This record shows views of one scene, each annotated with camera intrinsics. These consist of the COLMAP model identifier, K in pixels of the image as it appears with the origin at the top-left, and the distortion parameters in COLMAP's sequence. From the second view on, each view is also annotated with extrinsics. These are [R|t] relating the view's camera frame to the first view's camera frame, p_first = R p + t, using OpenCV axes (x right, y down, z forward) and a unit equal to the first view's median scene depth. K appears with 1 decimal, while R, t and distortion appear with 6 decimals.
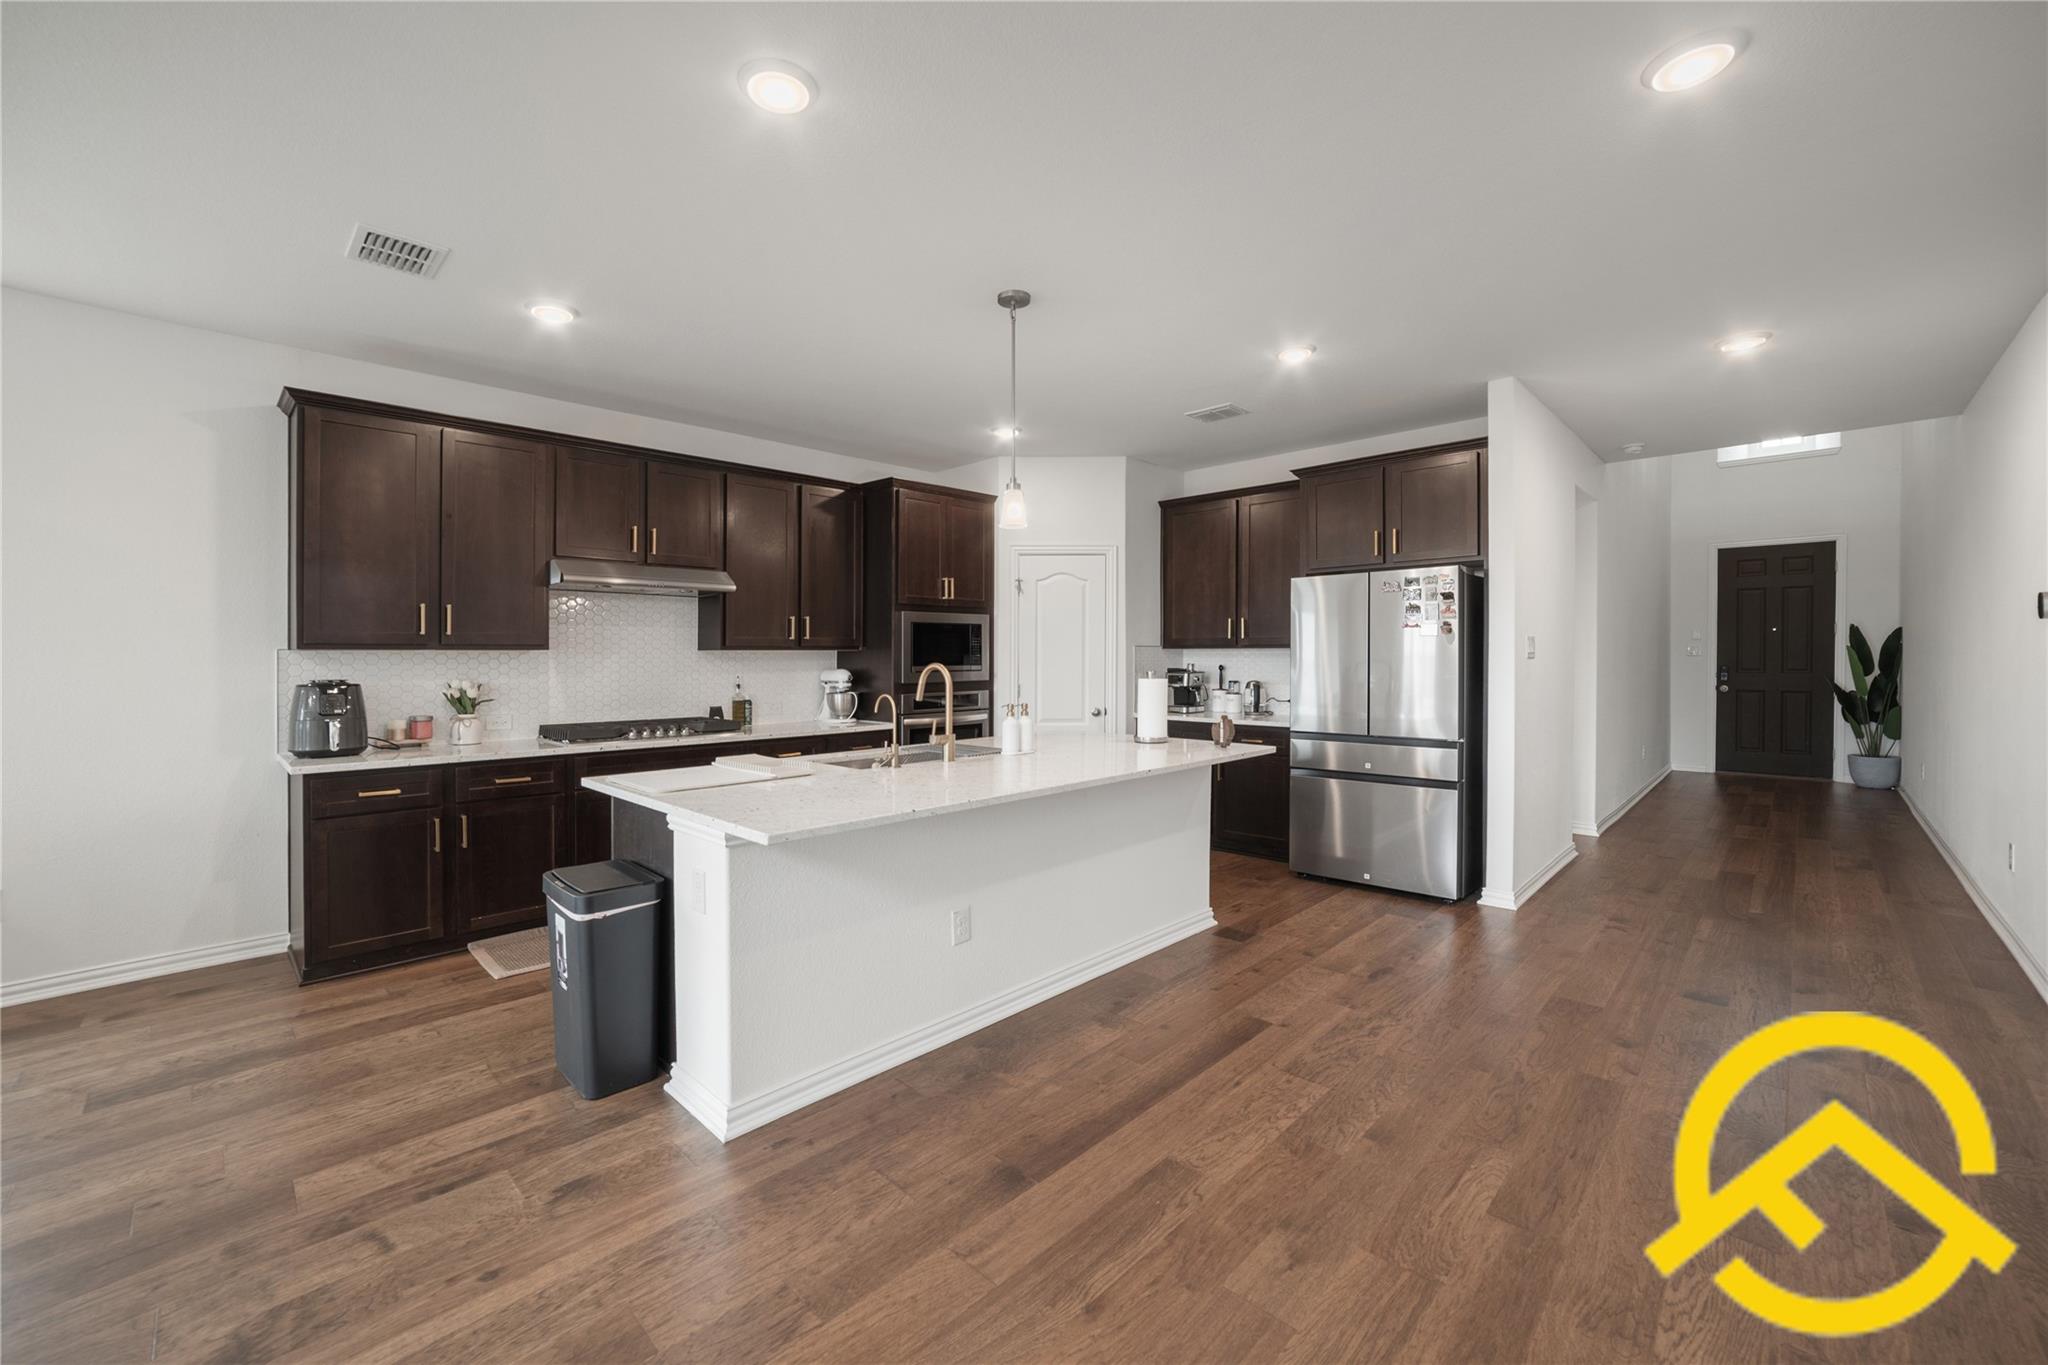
lens RADIAL K [[820.7, 0, 1015.4], [0, 820.7, 669.8], [0, 0, 1]] dist [-0.038663, -0.000083]
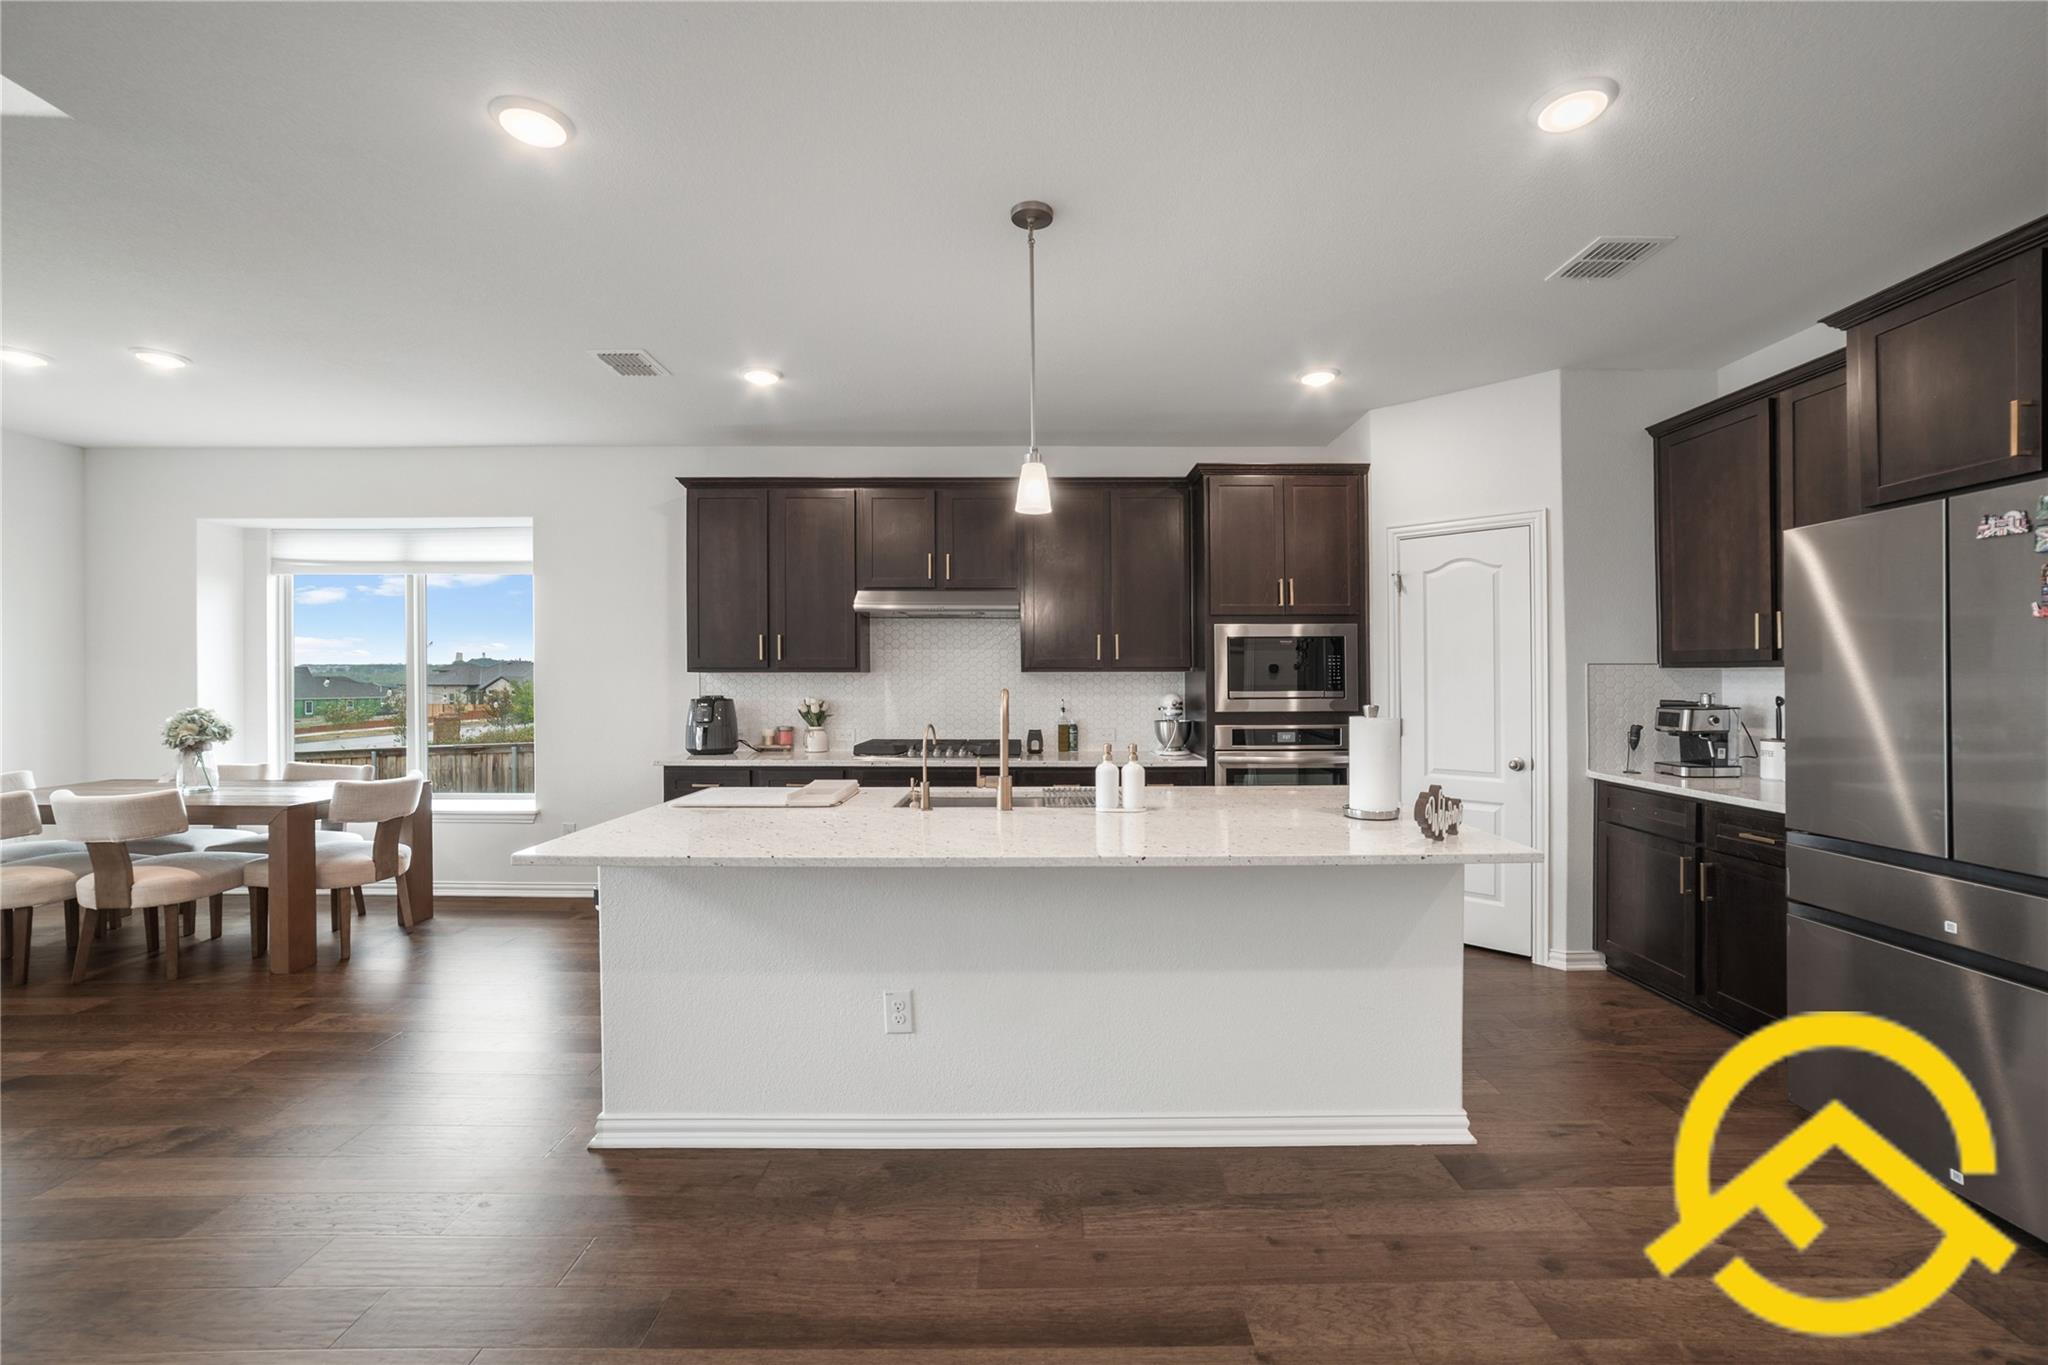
lens RADIAL K [[860.2, 0, 1033.5], [0, 860.2, 681.8], [0, 0, 1]] dist [-0.043083, 0.018891]
pose [[0.706312, 0.007185, -0.707864, 0.447879], [-0.013020, 0.999911, -0.002842, -0.011541], [0.707781, 0.011224, 0.706343, 0.347249]]
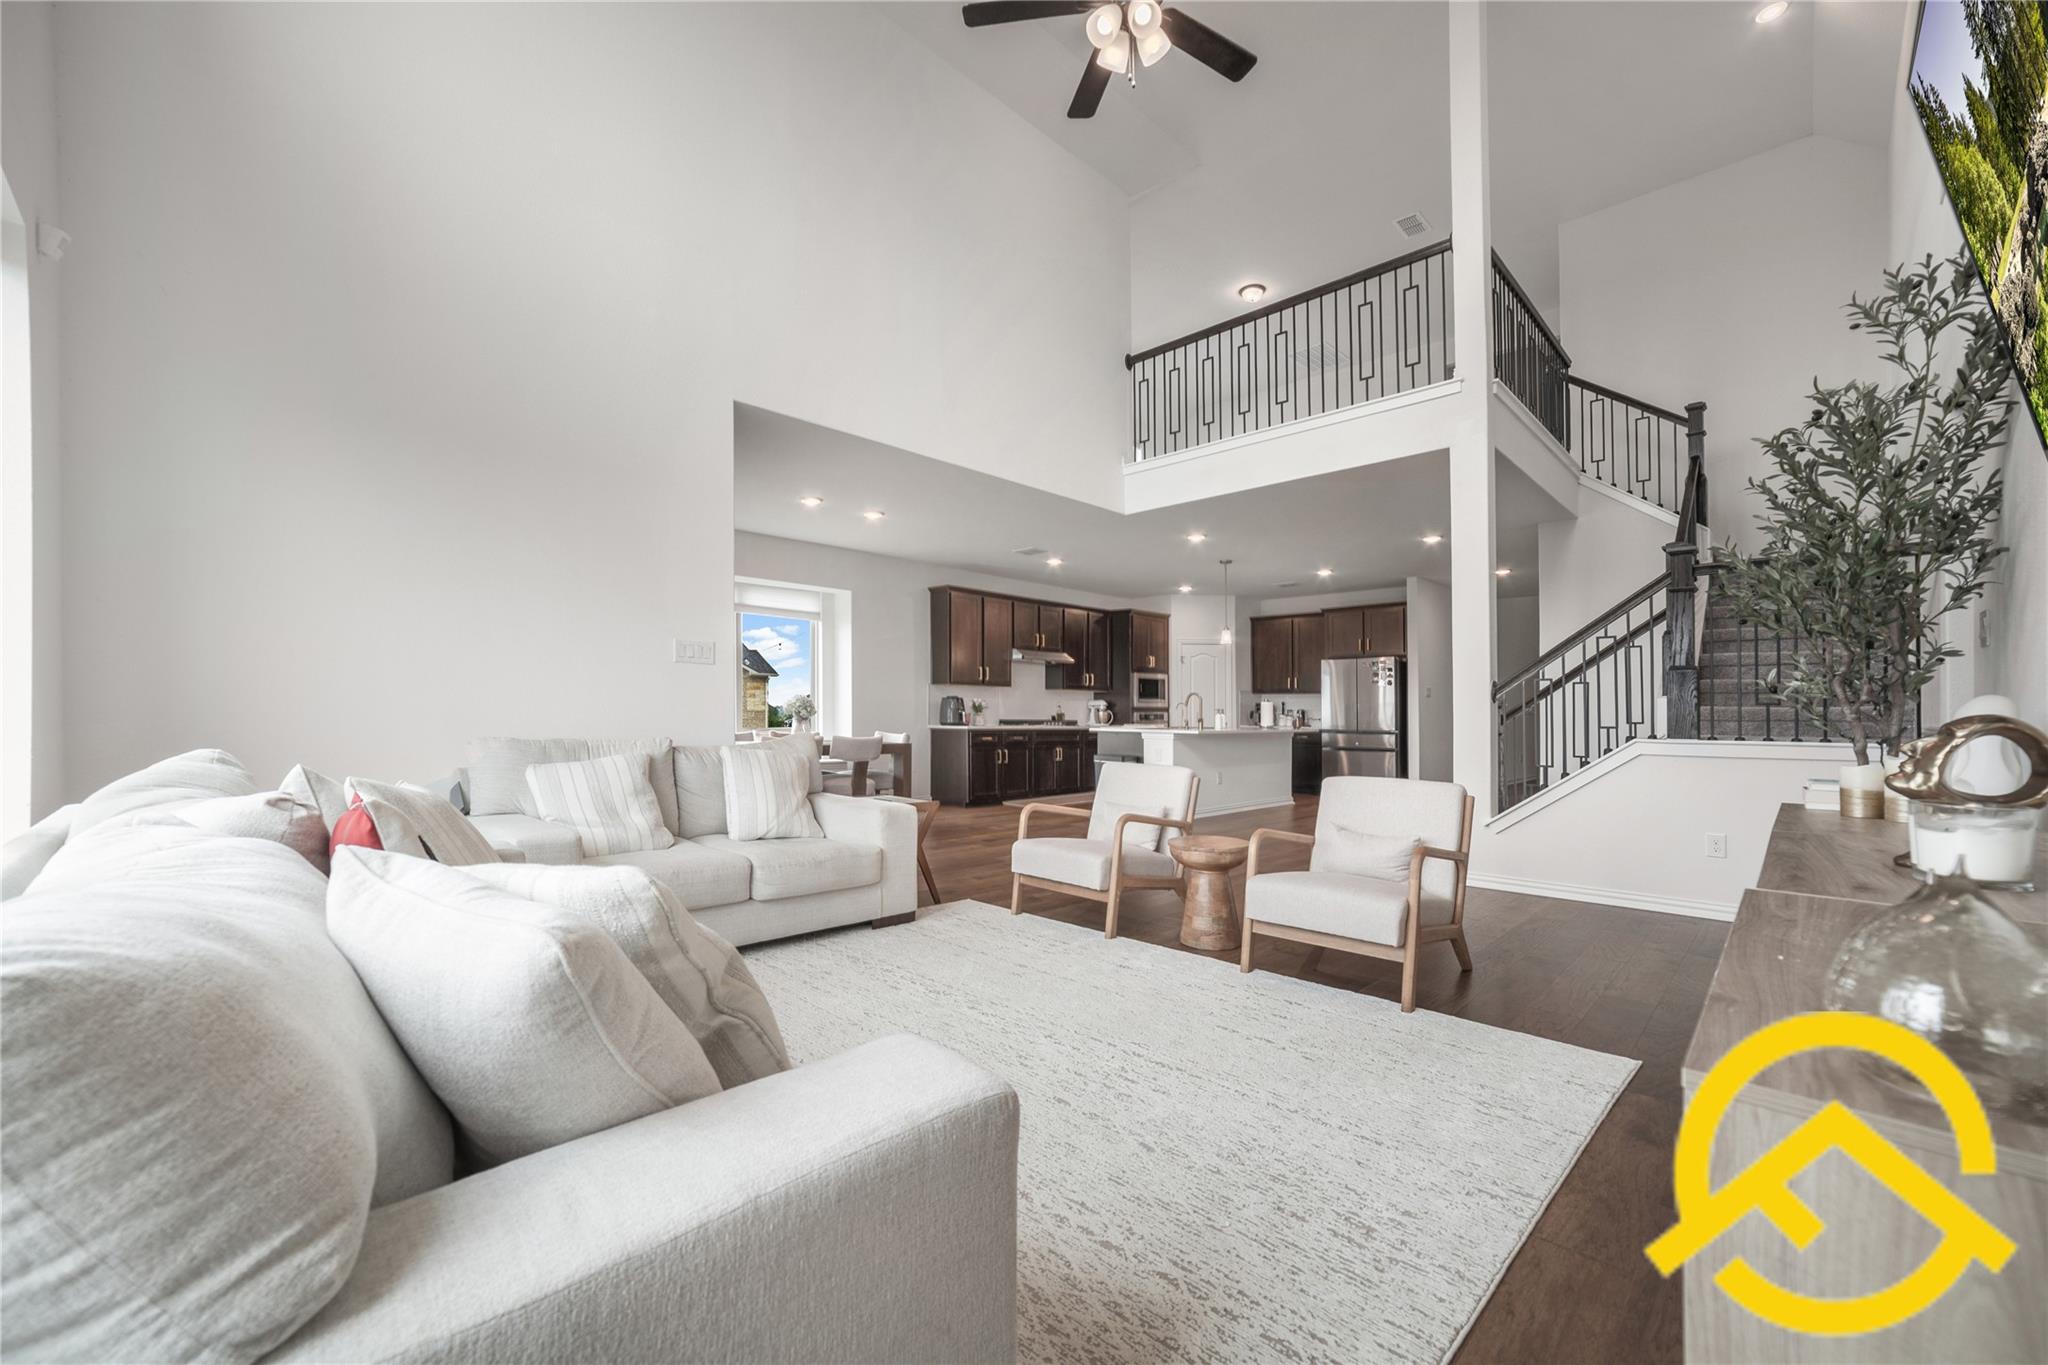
lens RADIAL K [[822.0, 0, 1006.4], [0, 822.0, 658.6], [0, 0, 1]] dist [-0.025632, -0.000077]
pose [[0.999829, 0.015973, -0.009327, -0.585181], [-0.016729, 0.996016, -0.087591, 0.108184], [0.007890, 0.087732, 0.996113, -1.438711]]
